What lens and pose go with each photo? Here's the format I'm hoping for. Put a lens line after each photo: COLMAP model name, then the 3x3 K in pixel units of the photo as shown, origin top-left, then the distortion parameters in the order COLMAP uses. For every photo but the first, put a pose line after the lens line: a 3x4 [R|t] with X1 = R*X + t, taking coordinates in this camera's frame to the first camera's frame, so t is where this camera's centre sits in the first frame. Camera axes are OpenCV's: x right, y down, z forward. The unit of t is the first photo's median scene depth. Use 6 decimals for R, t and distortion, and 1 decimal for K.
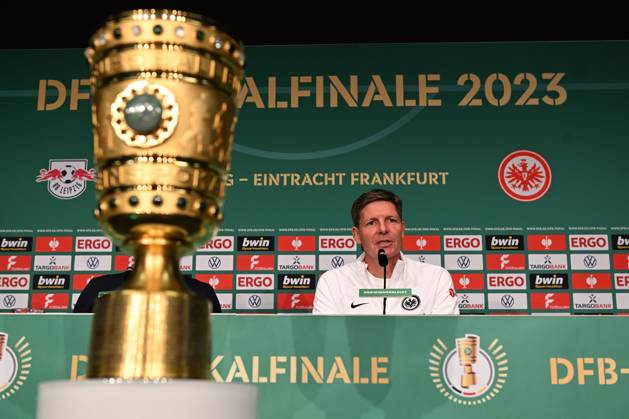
lens RADIAL K [[908.3, 0, 314.5], [0, 908.3, 209.5], [0, 0, 1]] dist [0.000989, -0.021333]
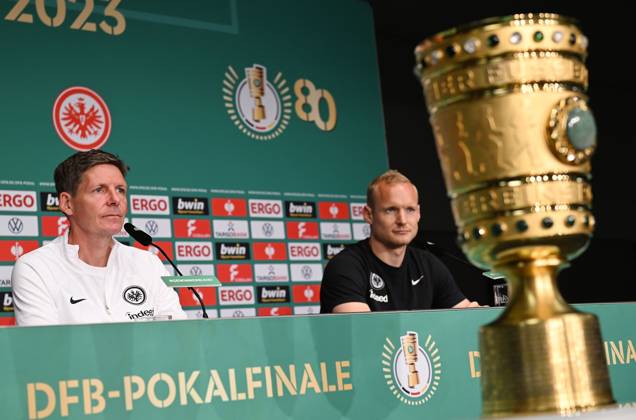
lens RADIAL K [[1231.6, 0, 318.0], [0, 1231.6, 210.0], [0, 0, 1]] dist [-0.037693, -0.050217]
pose [[0.729435, 0.023932, 0.683632, -0.356891], [-0.070980, 0.996641, 0.040846, -0.016293], [-0.680358, -0.078319, 0.728683, 0.060943]]
